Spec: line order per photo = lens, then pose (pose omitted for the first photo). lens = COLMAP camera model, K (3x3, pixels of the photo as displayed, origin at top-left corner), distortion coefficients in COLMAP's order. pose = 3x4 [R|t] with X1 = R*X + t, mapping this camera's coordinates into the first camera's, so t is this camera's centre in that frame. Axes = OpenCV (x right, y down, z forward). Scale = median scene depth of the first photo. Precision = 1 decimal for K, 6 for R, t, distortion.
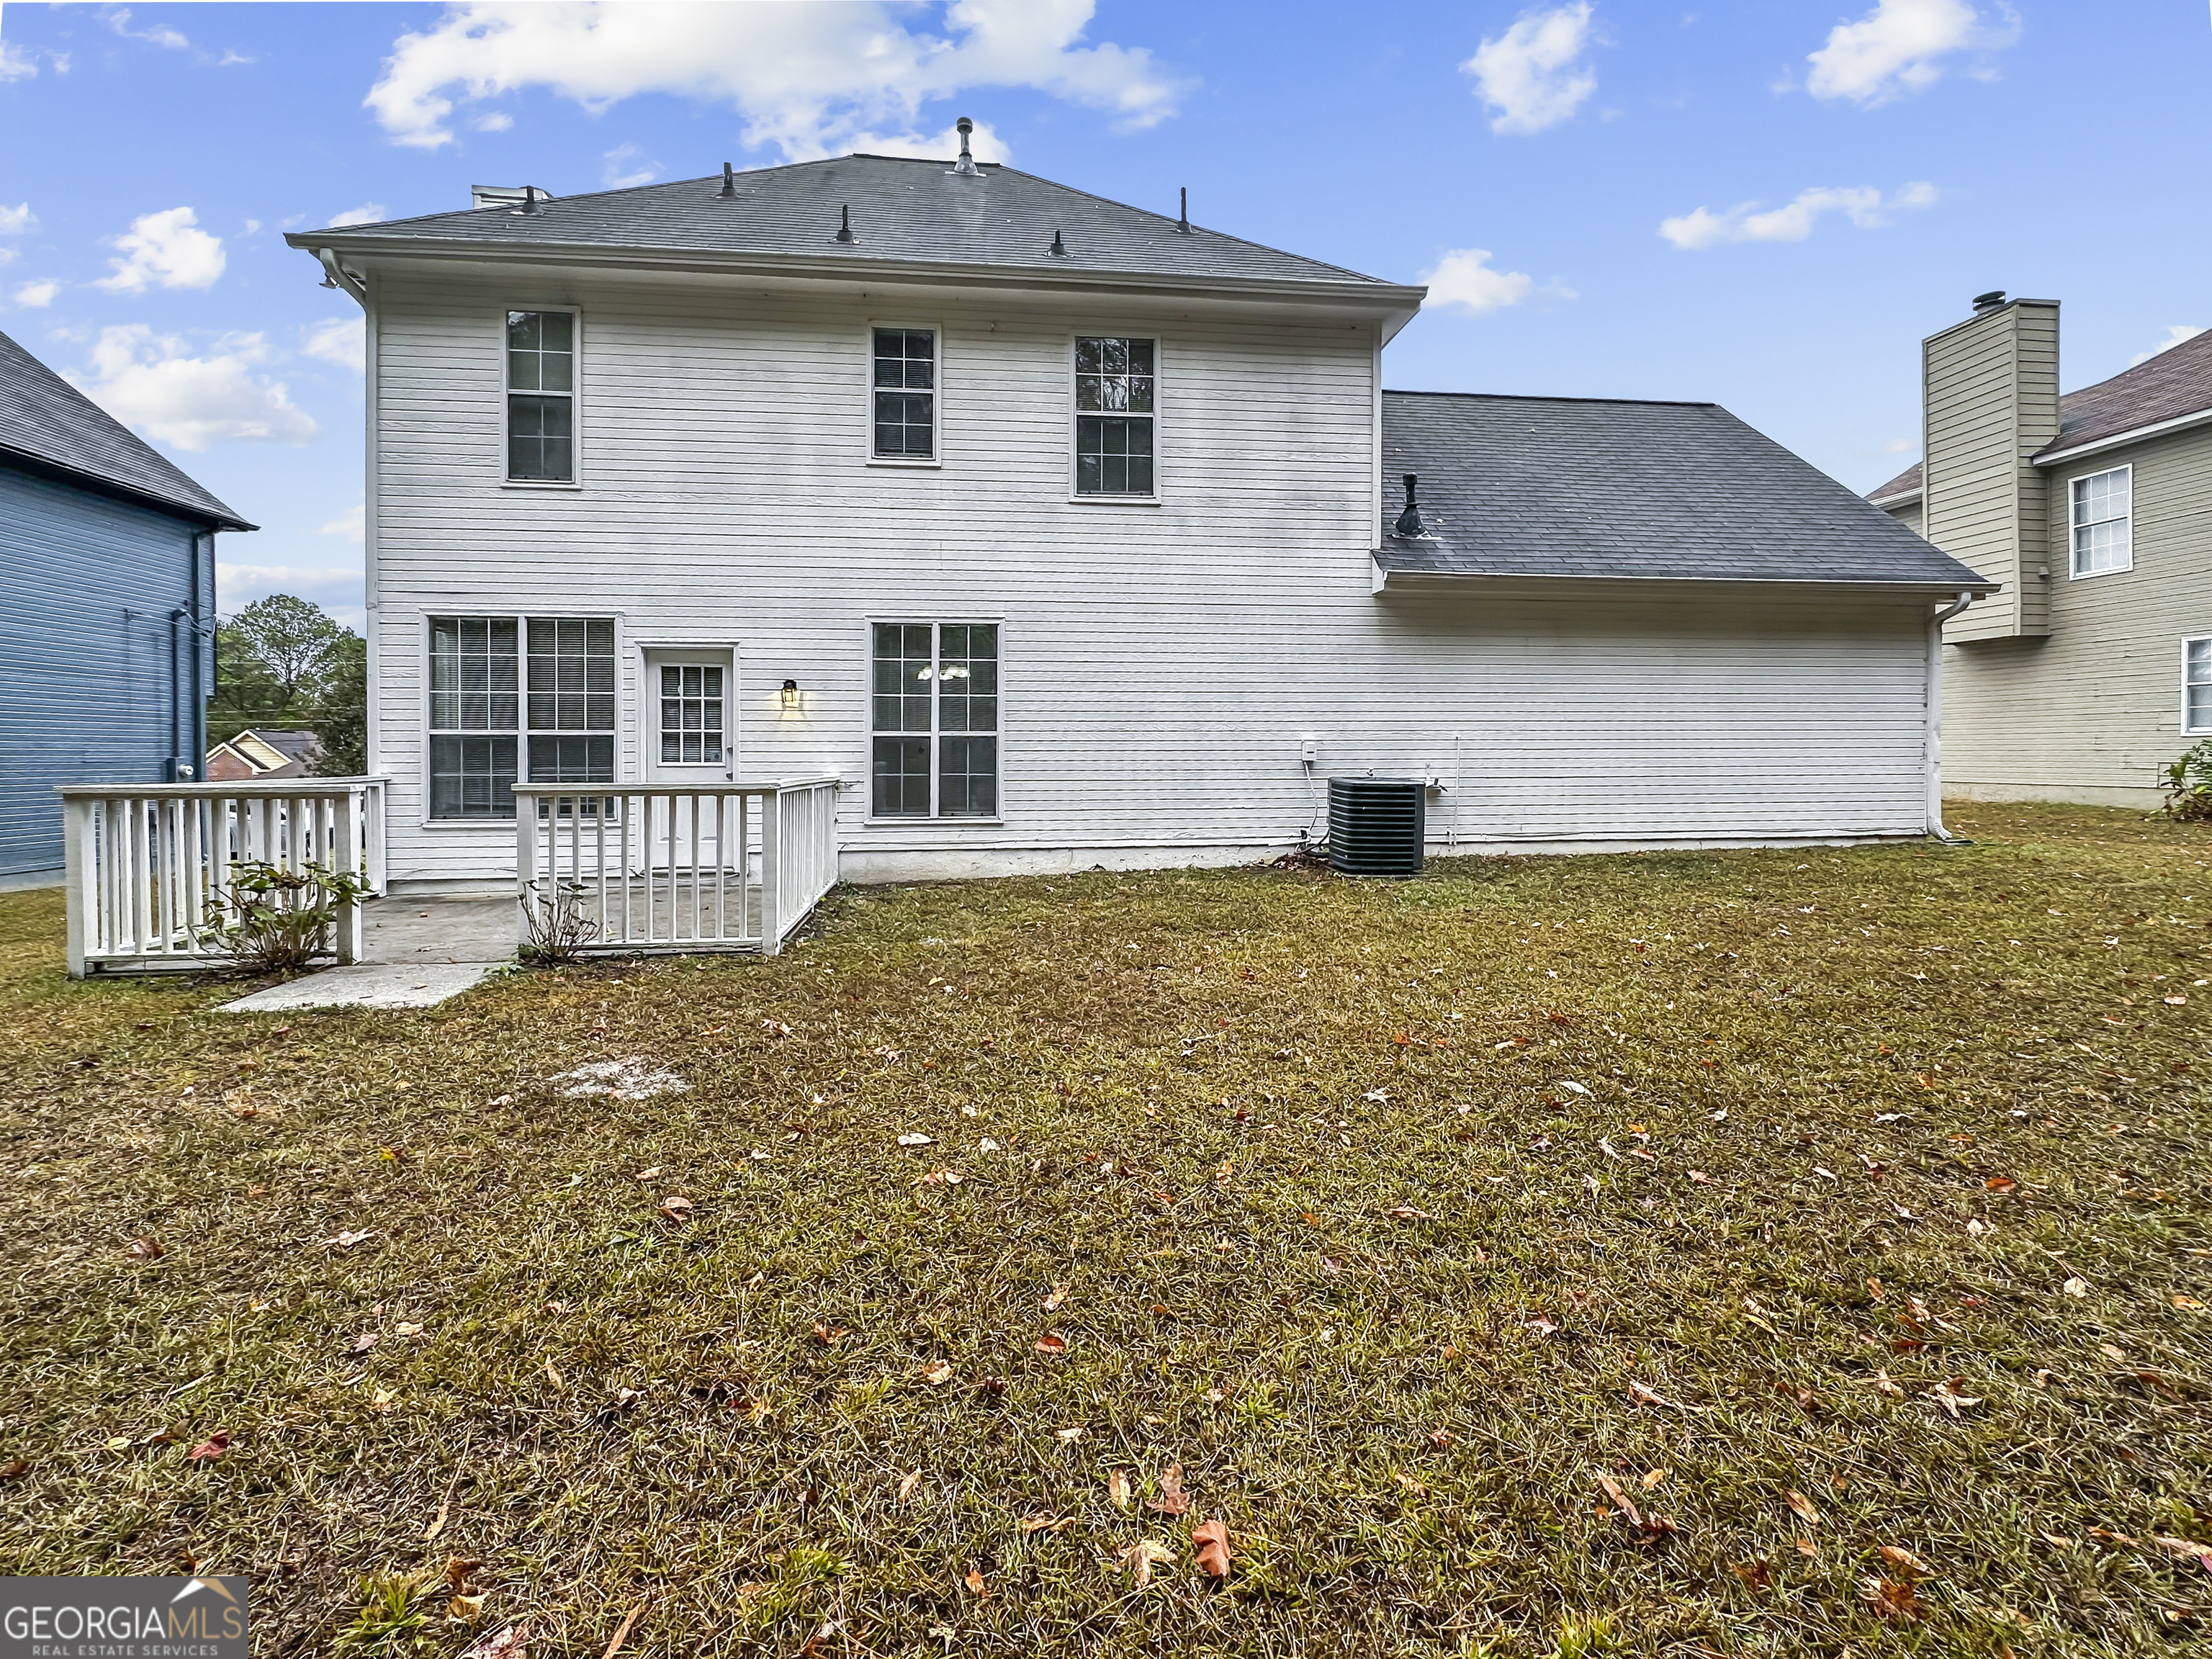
lens RADIAL K [[902.7, 0, 1065.7], [0, 902.7, 751.1], [0, 0, 1]] dist [-0.002774, 0.000120]
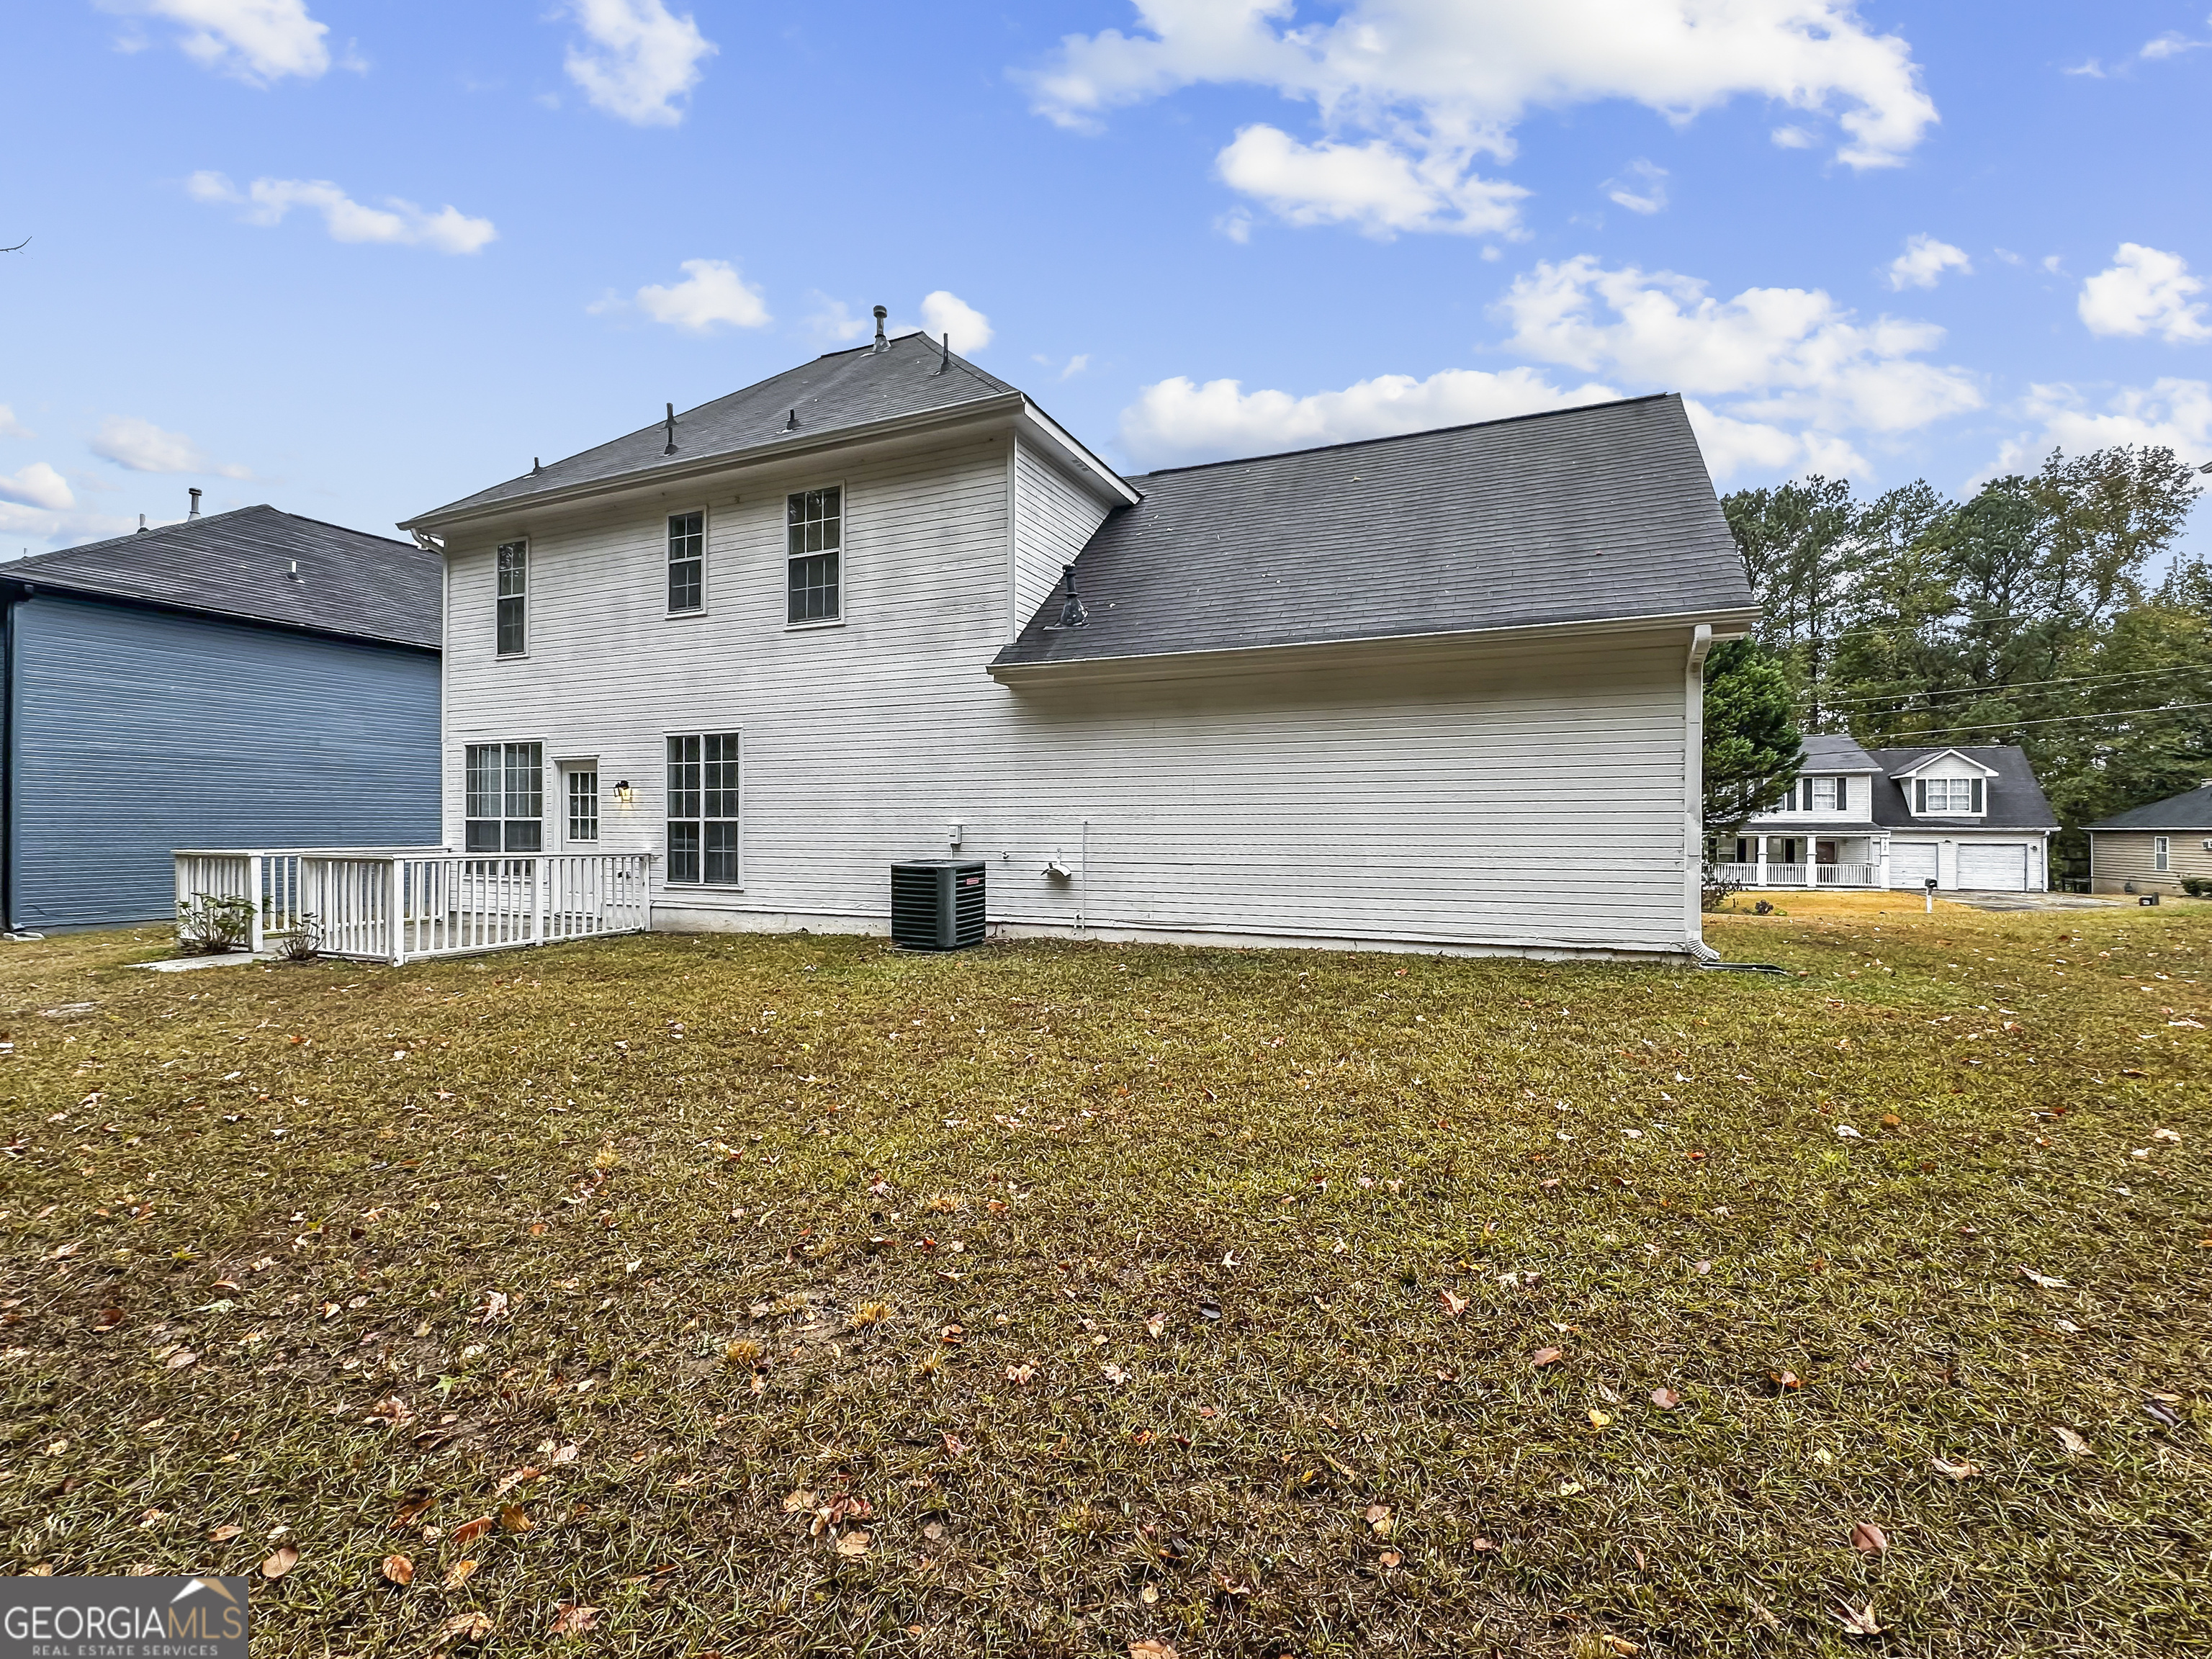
lens RADIAL K [[902.7, 0, 1101.7], [0, 902.7, 830.4], [0, 0, 1]] dist [-0.002774, 0.000120]
pose [[0.879691, 0.004185, -0.475527, 0.978086], [-0.007966, 0.999951, -0.005936, -0.000050], [0.475479, 0.009010, 0.879681, 0.129210]]
